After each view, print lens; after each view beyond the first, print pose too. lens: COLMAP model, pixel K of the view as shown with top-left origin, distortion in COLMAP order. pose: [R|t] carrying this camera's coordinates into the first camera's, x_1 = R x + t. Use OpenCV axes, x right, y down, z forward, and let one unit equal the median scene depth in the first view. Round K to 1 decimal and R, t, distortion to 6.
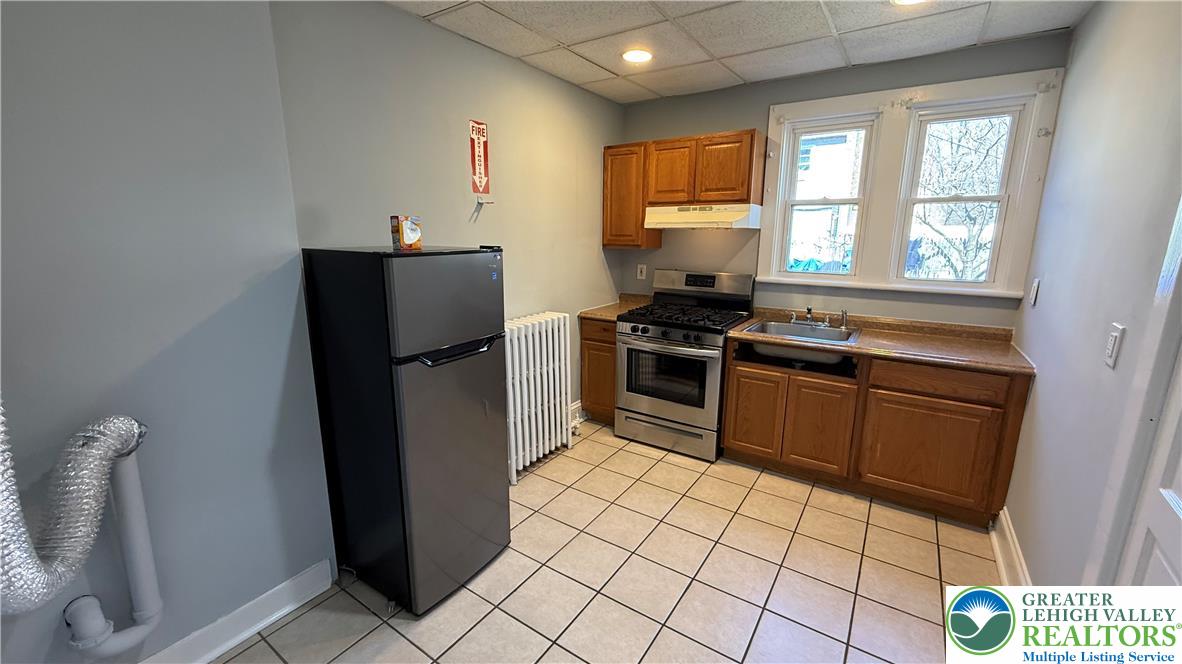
lens RADIAL K [[470.7, 0, 587.2], [0, 470.7, 332.7], [0, 0, 1]] dist [0.001667, -0.000583]
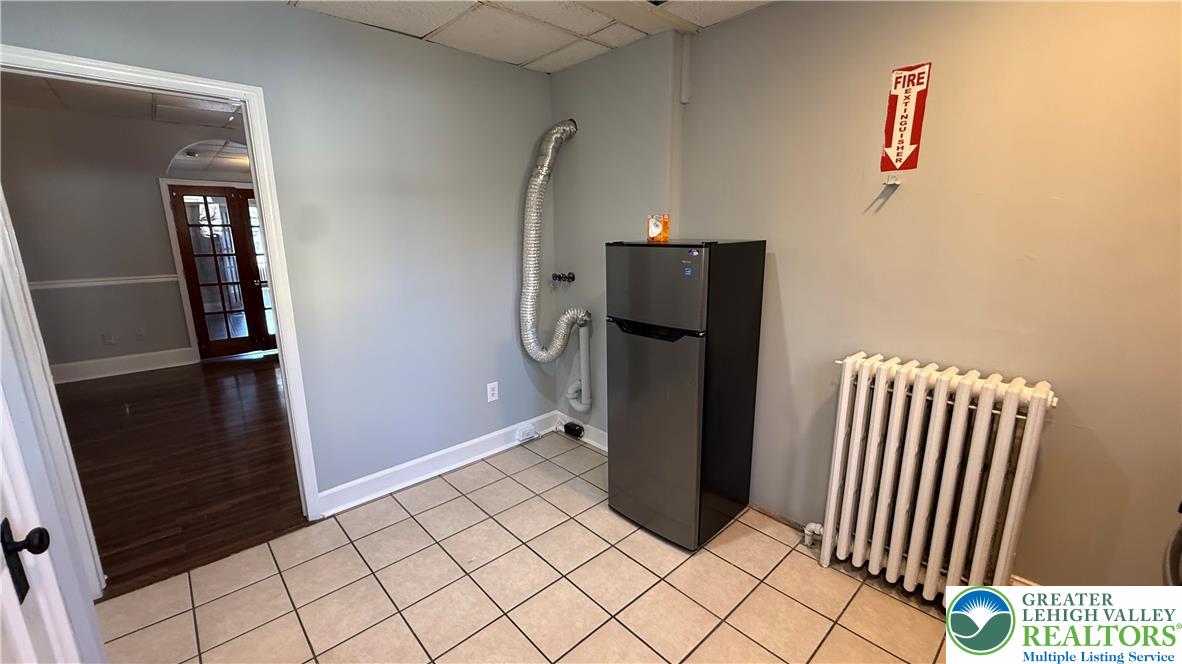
lens RADIAL K [[470.7, 0, 589.8], [0, 470.7, 330.0], [0, 0, 1]] dist [0.001667, -0.000583]
pose [[-0.220240, 0.215931, -0.951246, 0.612901], [-0.195108, 0.945732, 0.259853, -0.167154], [0.955734, 0.242825, -0.166158, 0.749726]]
